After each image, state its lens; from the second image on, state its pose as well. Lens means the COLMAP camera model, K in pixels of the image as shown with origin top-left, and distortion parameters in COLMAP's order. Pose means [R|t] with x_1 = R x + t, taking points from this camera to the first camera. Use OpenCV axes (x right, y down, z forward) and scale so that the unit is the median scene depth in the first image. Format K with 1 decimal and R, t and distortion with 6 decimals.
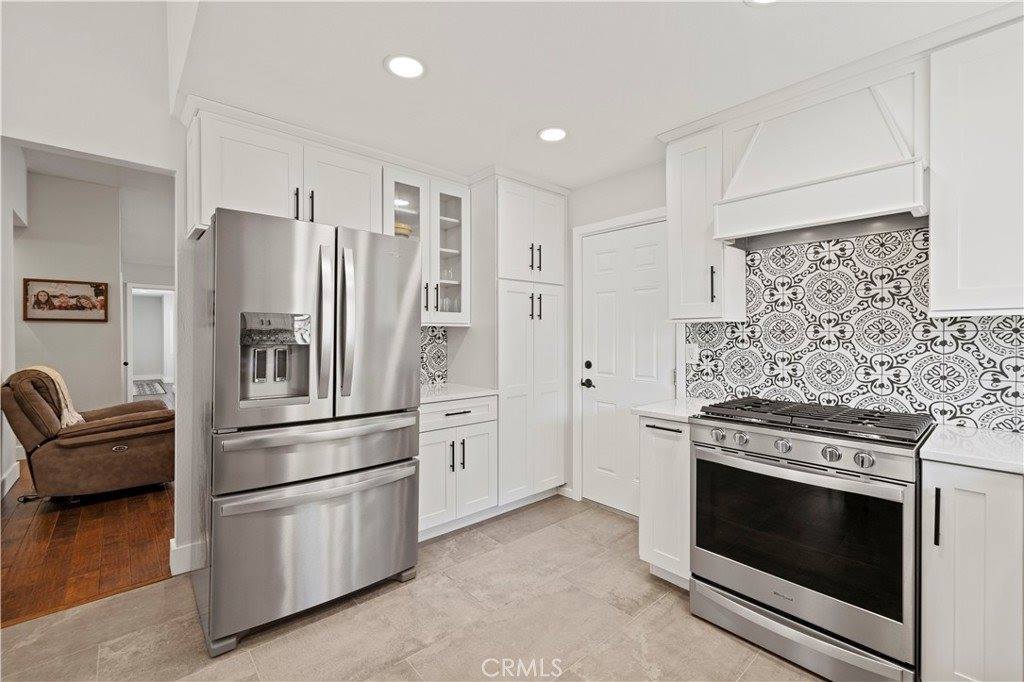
lens RADIAL K [[431.8, 0, 515.4], [0, 431.8, 338.6], [0, 0, 1]] dist [0.000326, -0.000114]
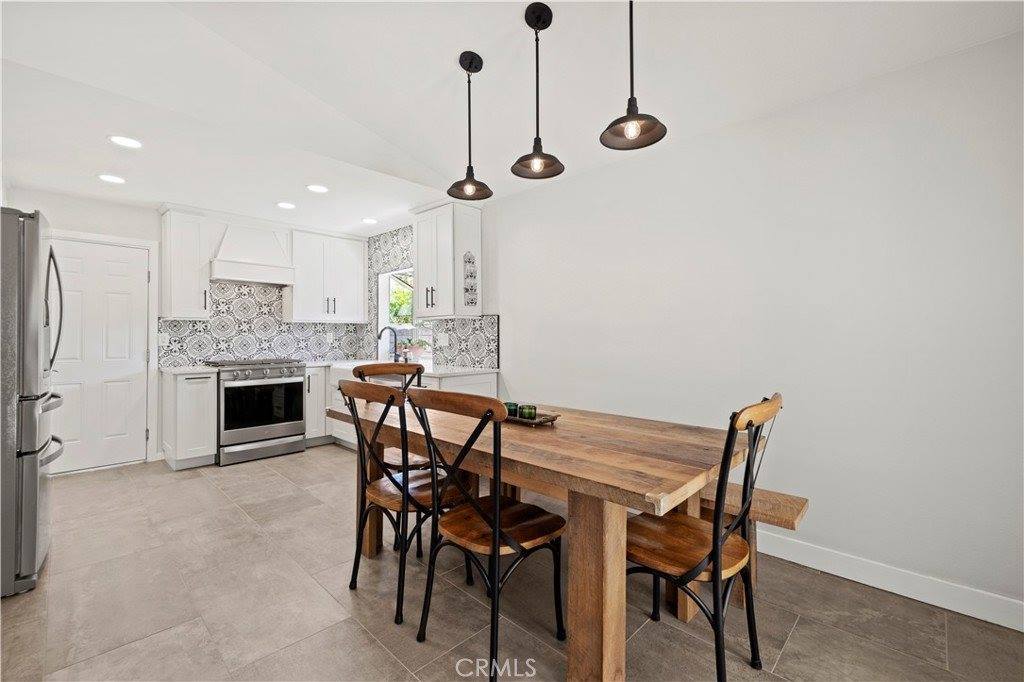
lens RADIAL K [[431.8, 0, 506.5], [0, 431.8, 335.6], [0, 0, 1]] dist [0.000326, -0.000114]
pose [[-0.061984, -0.001221, 0.998076, -1.467022], [0.007142, 0.999973, 0.001667, 0.032149], [-0.998052, 0.007232, -0.061974, -0.176294]]
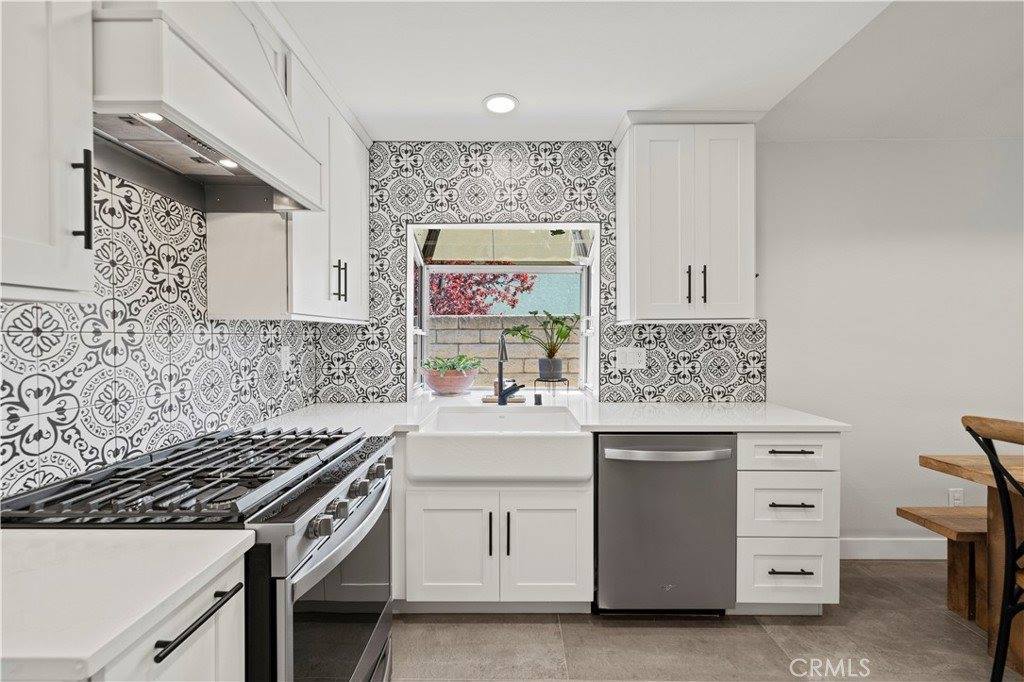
lens RADIAL K [[431.8, 0, 509.2], [0, 431.8, 342.0], [0, 0, 1]] dist [0.000326, -0.000114]
pose [[-0.727996, -0.010840, 0.685496, -0.056317], [0.002408, 0.999828, 0.018368, -0.012478], [-0.685577, 0.015022, -0.727845, 1.013799]]
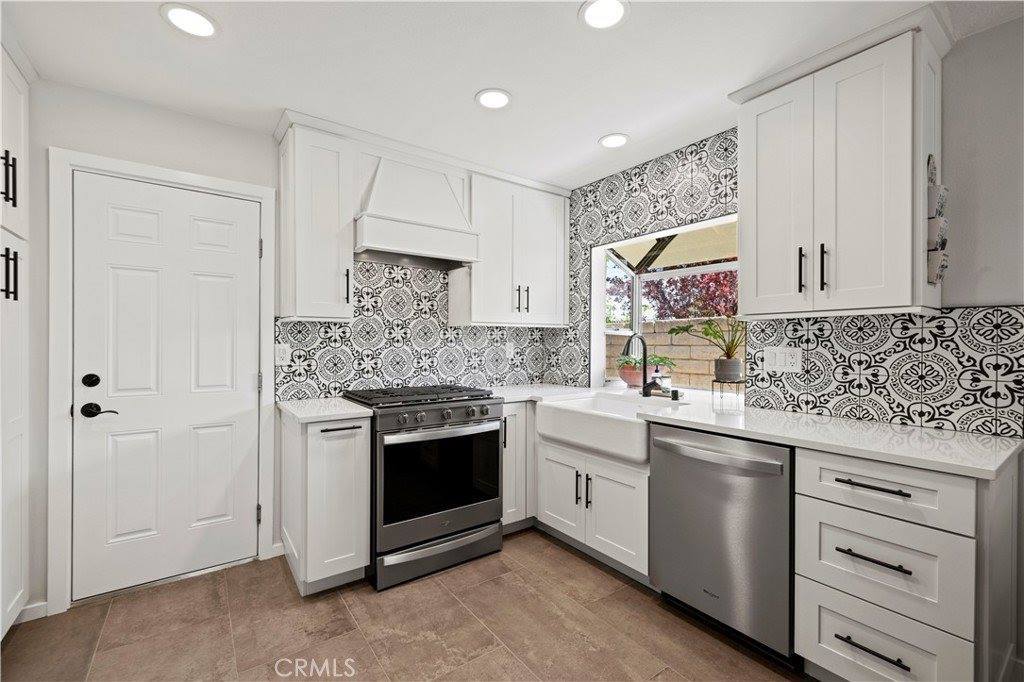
lens RADIAL K [[431.8, 0, 504.5], [0, 431.8, 345.8], [0, 0, 1]] dist [0.000326, -0.000114]
pose [[0.118399, -0.012517, 0.992887, -0.548834], [0.002092, 0.999921, 0.012357, 0.006713], [-0.992964, 0.000614, 0.118416, 0.488096]]
